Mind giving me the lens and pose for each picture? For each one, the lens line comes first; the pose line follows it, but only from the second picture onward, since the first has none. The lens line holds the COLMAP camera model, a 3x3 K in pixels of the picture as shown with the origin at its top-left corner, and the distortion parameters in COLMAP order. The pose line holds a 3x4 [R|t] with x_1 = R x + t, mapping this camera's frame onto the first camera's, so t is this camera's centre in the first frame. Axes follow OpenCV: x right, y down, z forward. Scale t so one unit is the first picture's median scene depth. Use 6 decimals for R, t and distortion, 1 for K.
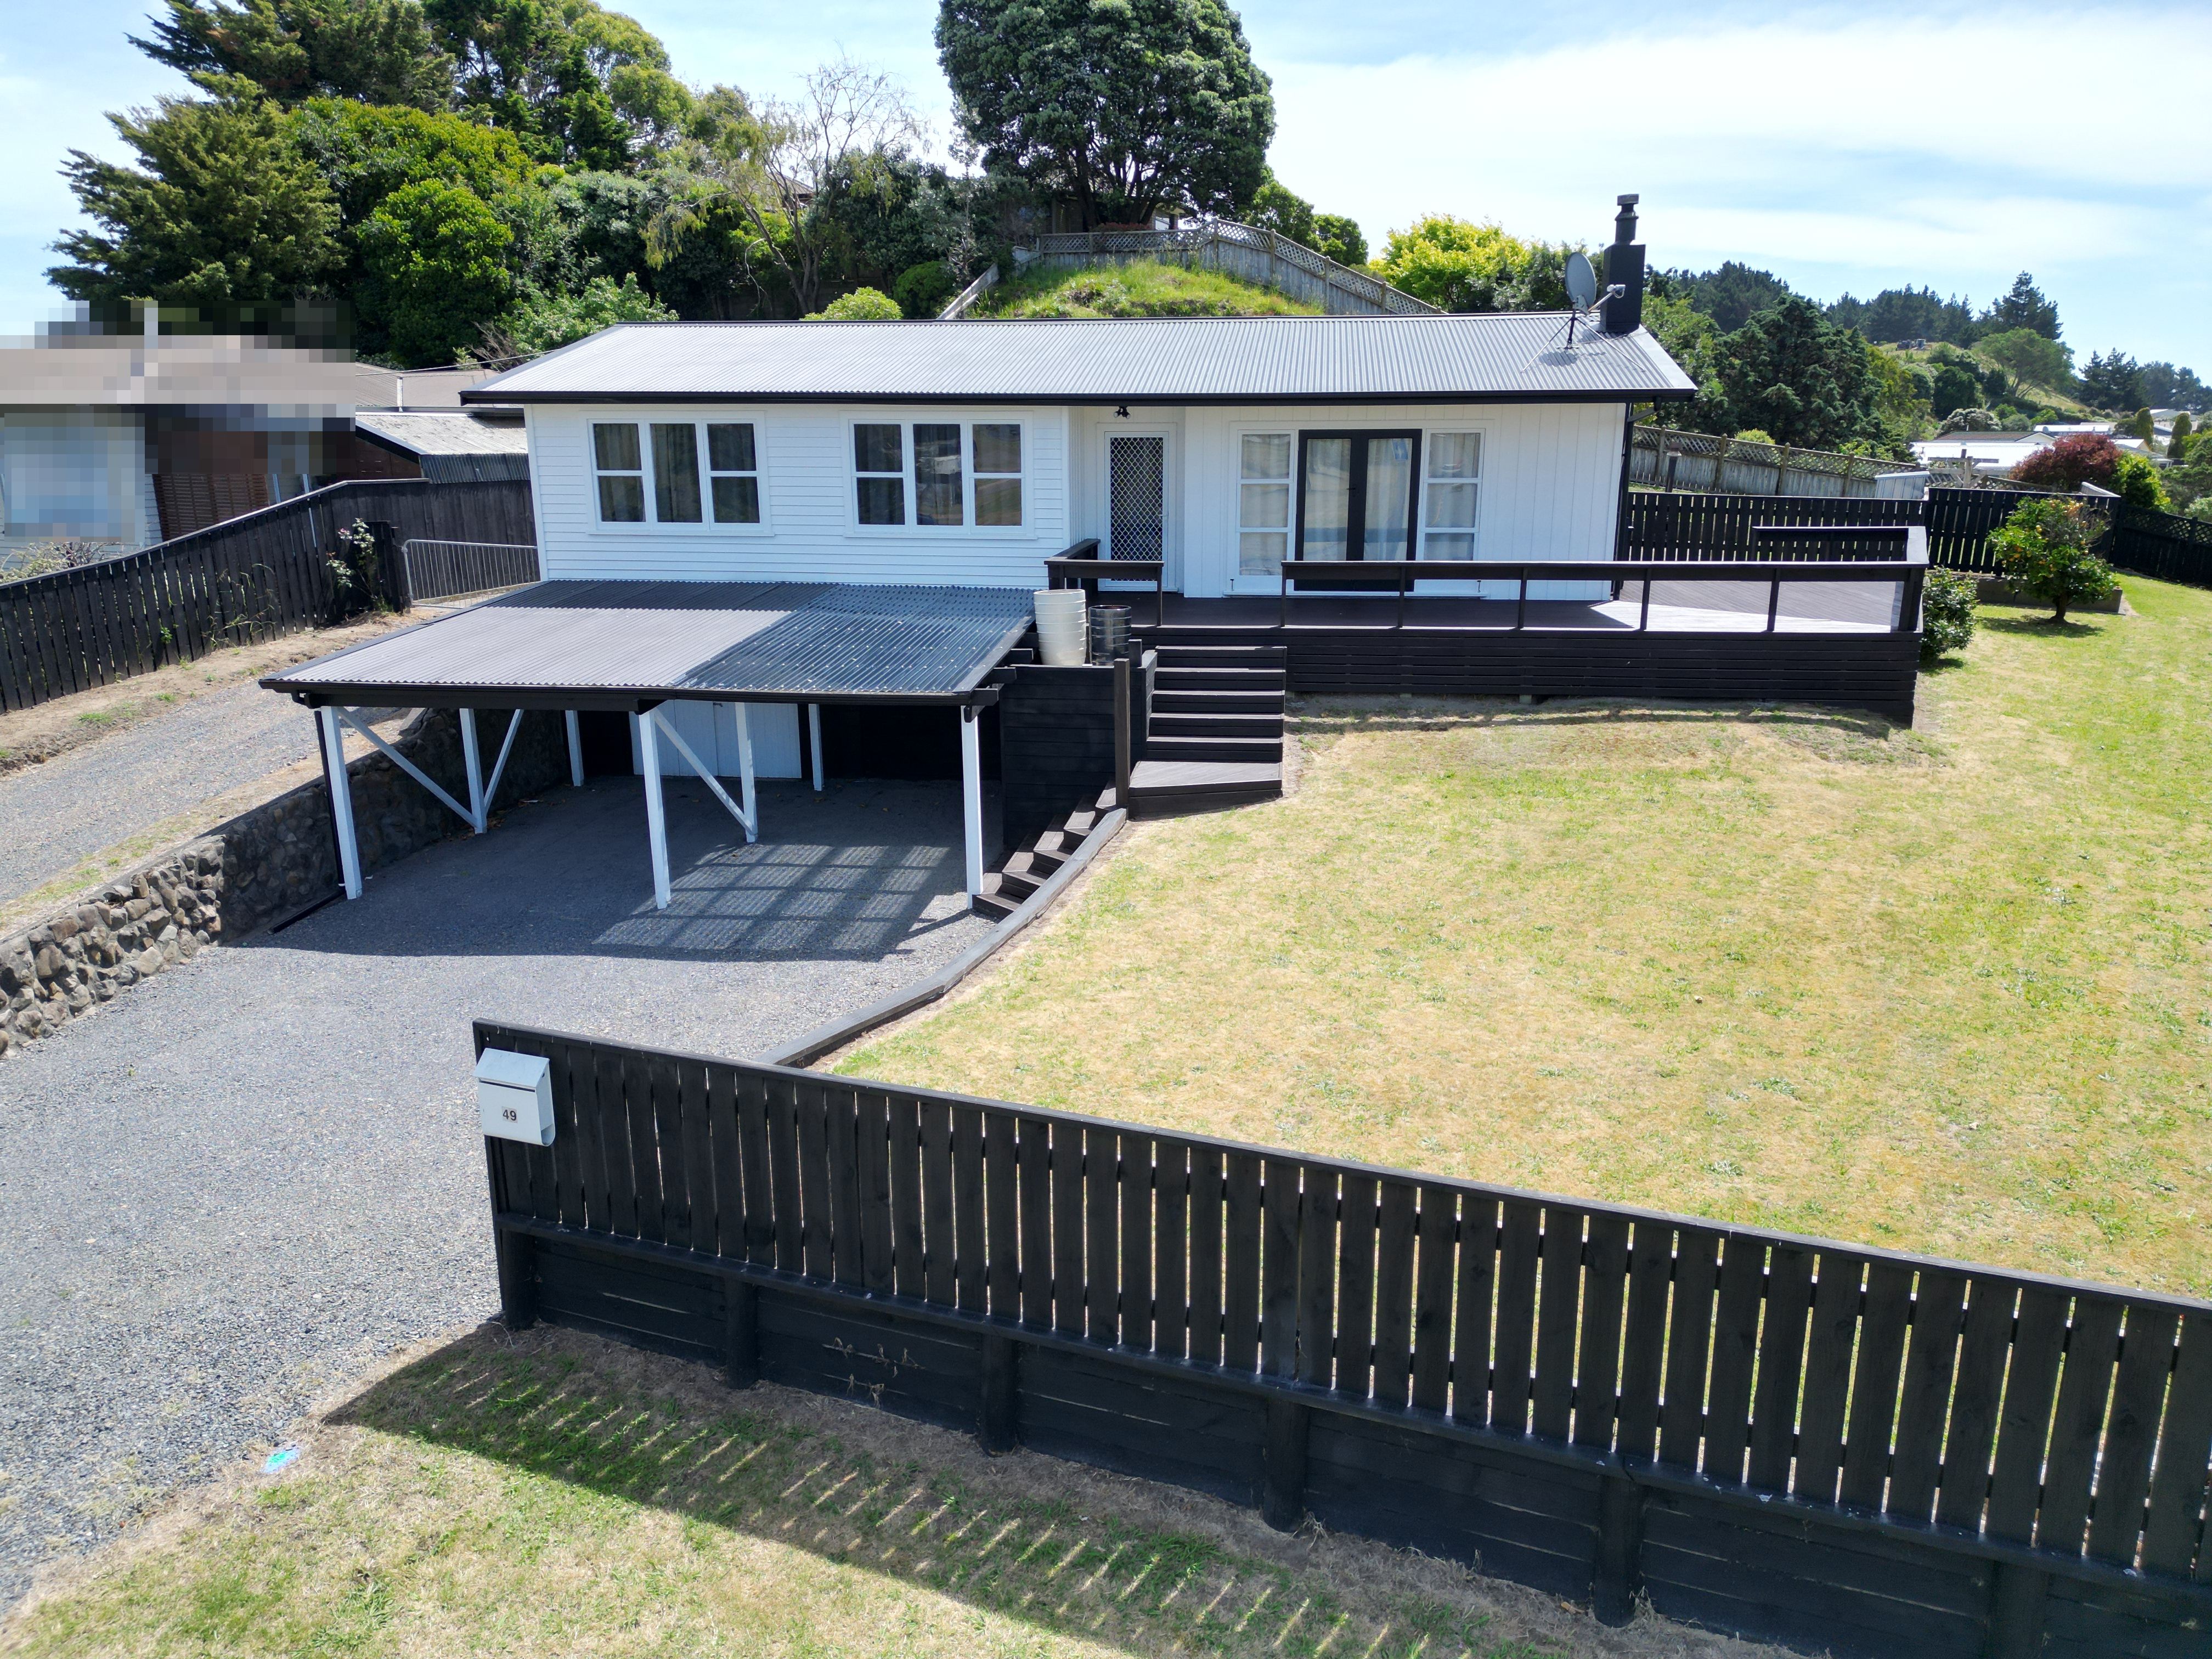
lens RADIAL K [[1547.0, 0, 1114.0], [0, 1547.0, 817.1], [0, 0, 1]] dist [0.066926, -0.065874]
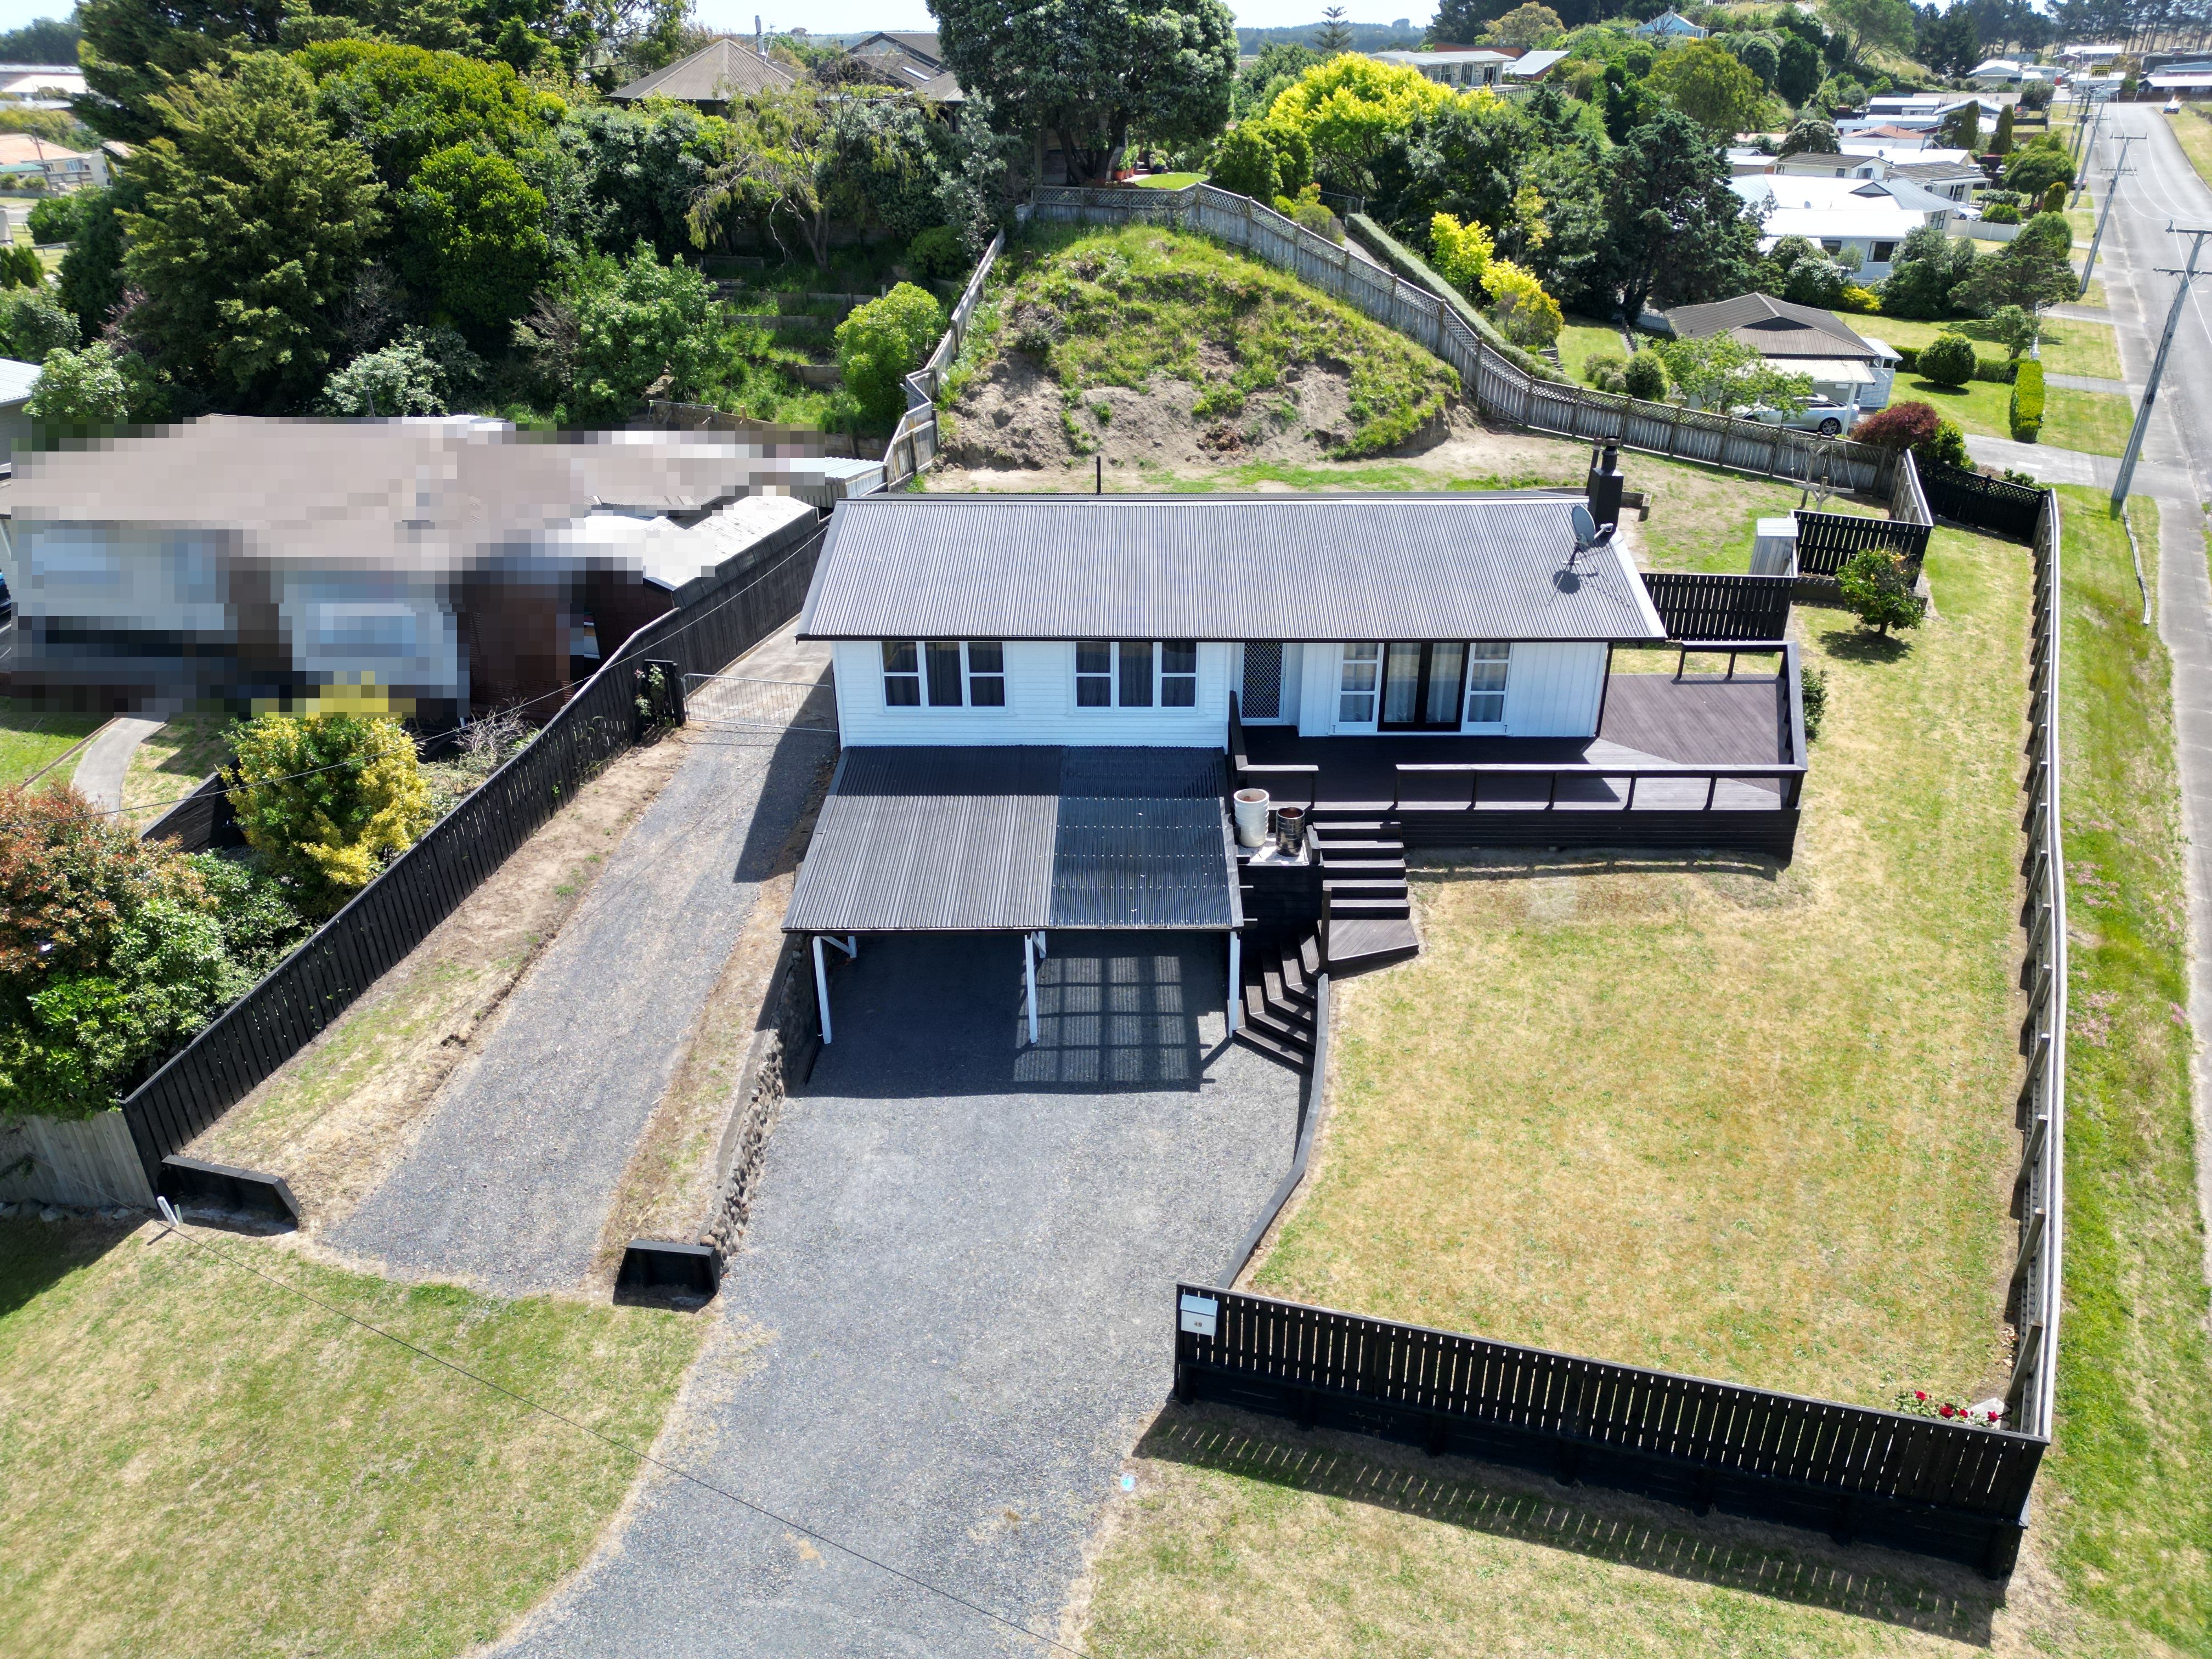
lens RADIAL K [[1540.6, 0, 1111.6], [0, 1540.6, 829.0], [0, 0, 1]] dist [0.063720, -0.049255]
pose [[0.993903, -0.053565, 0.096372, -0.134745], [0.030750, 0.974045, 0.224255, -0.193145], [-0.105883, -0.219924, 0.969754, -0.186032]]
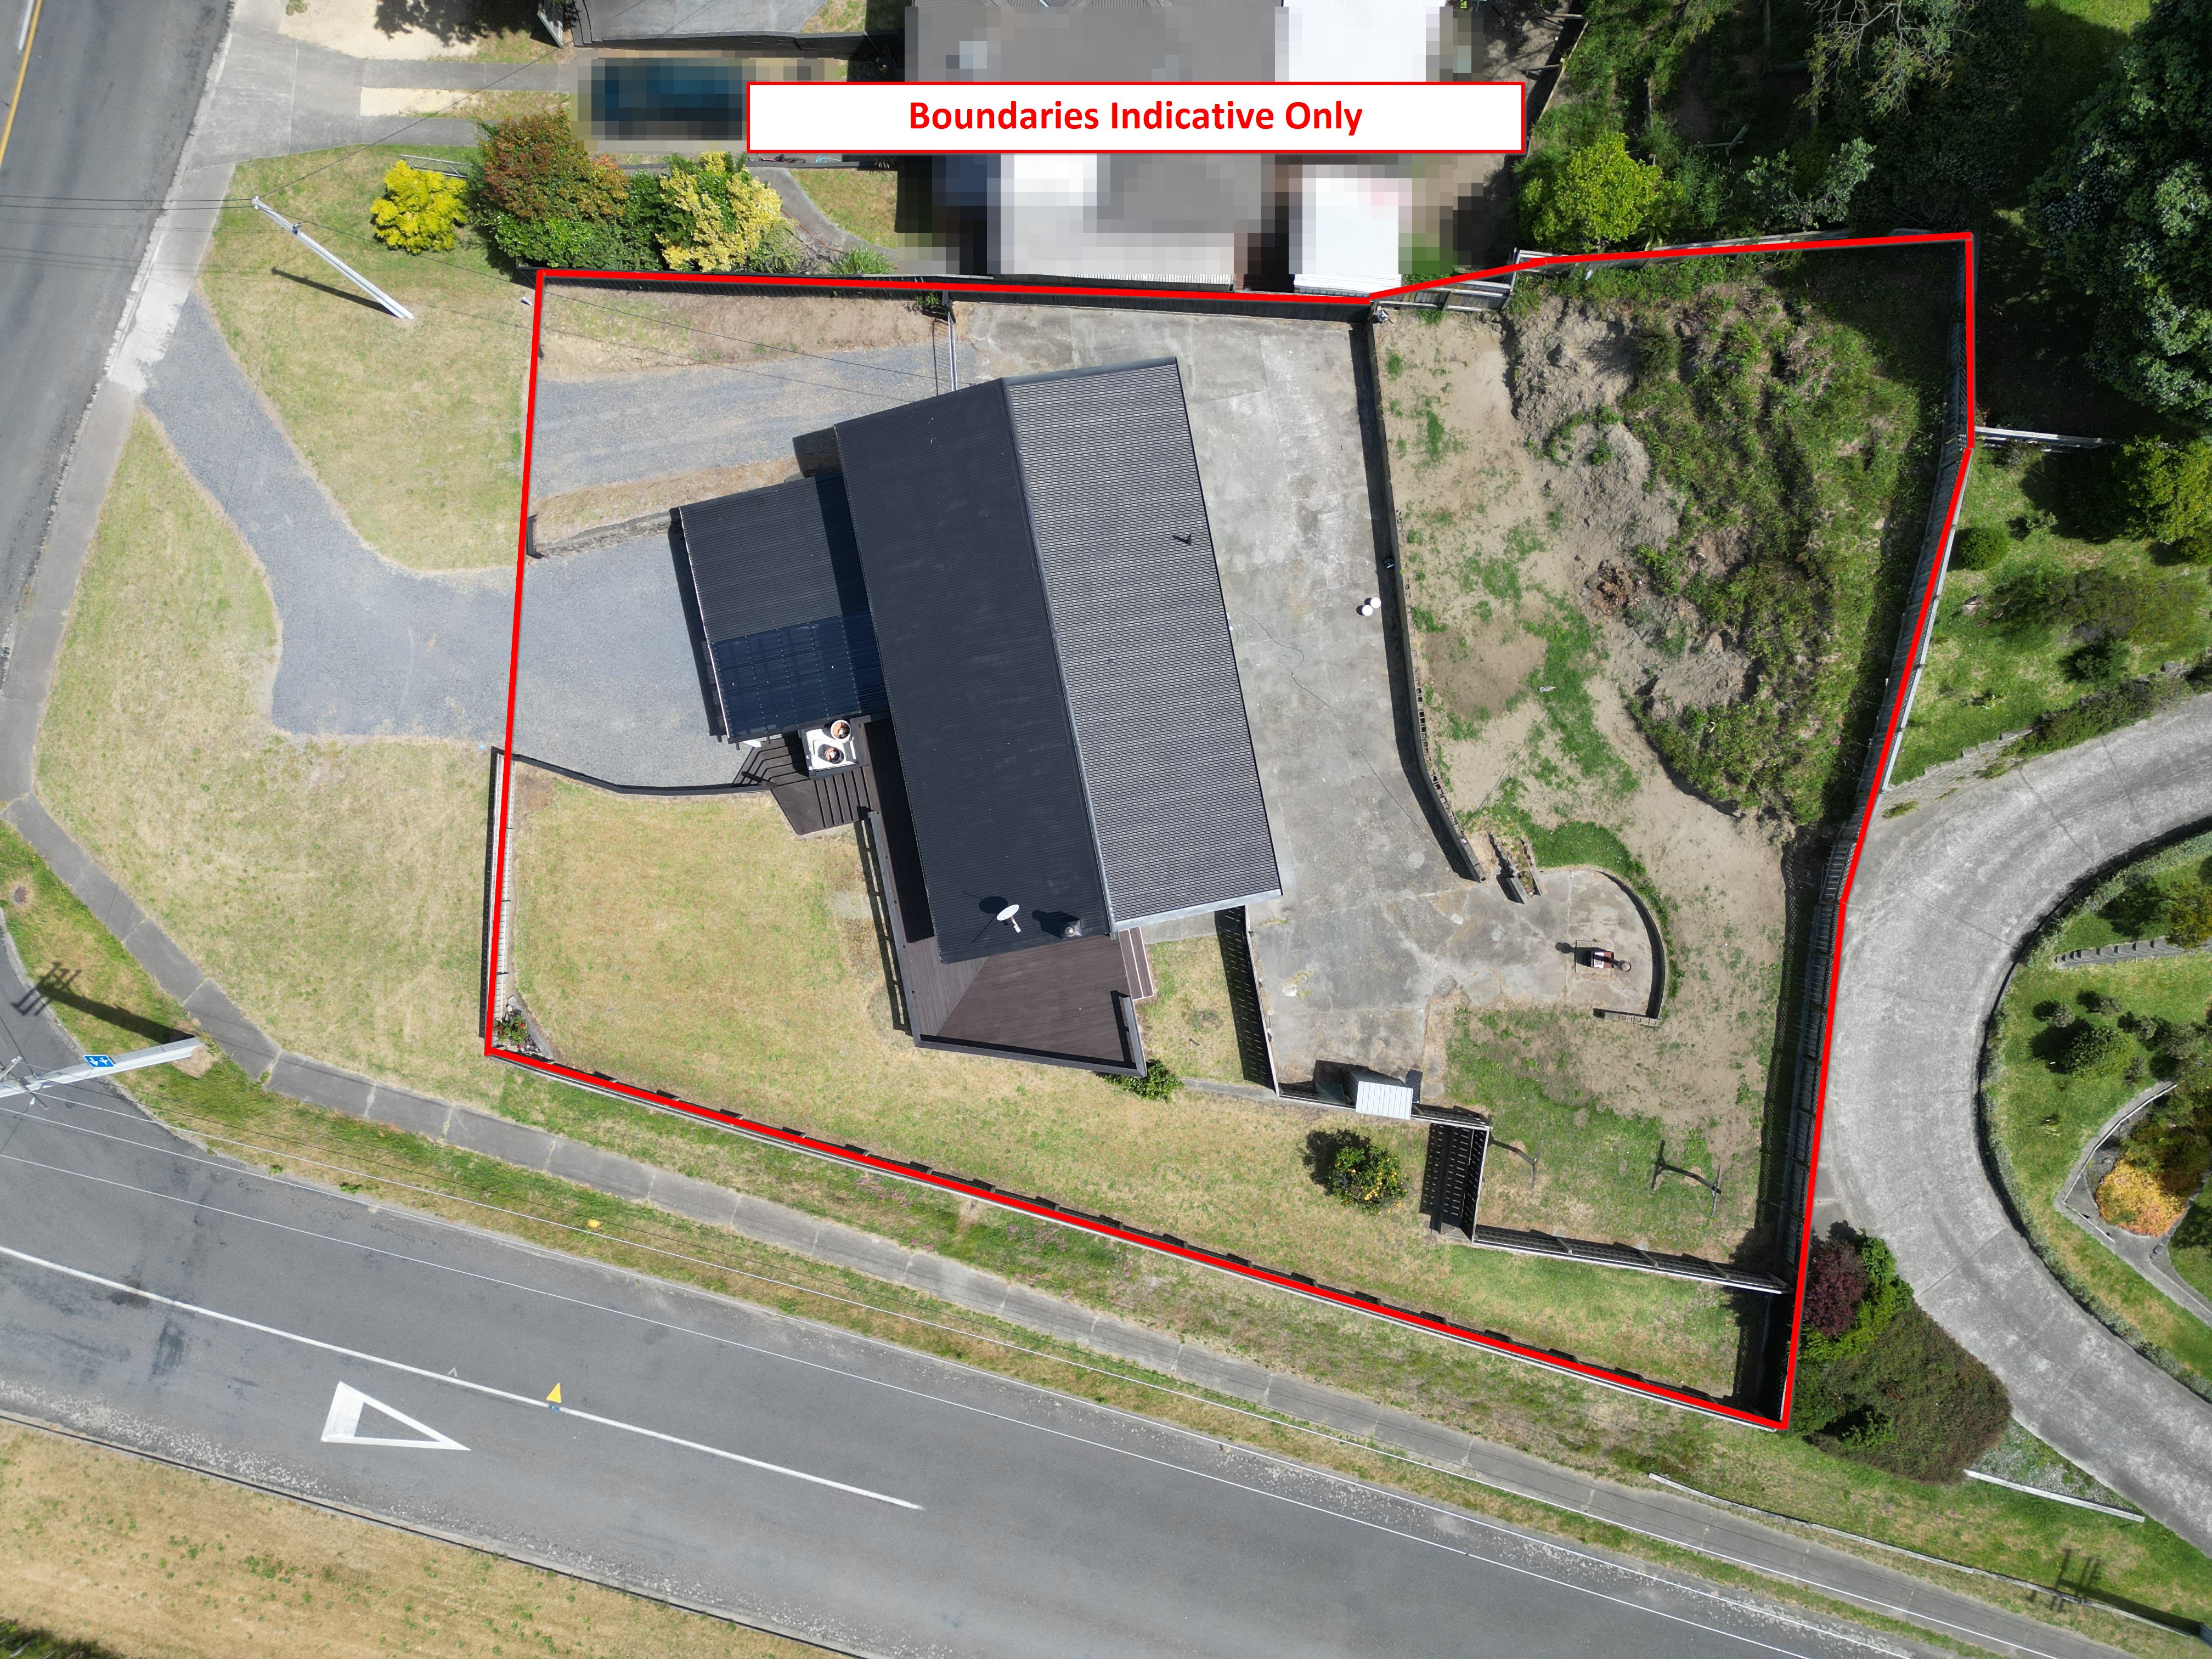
lens RADIAL K [[1547.0, 0, 1114.0], [0, 1547.0, 817.1], [0, 0, 1]] dist [0.066926, -0.065874]
pose [[0.324841, 0.945350, -0.028137, 0.131303], [-0.210182, 0.101165, 0.972414, -1.145381], [0.922118, -0.309966, 0.231558, 0.331810]]
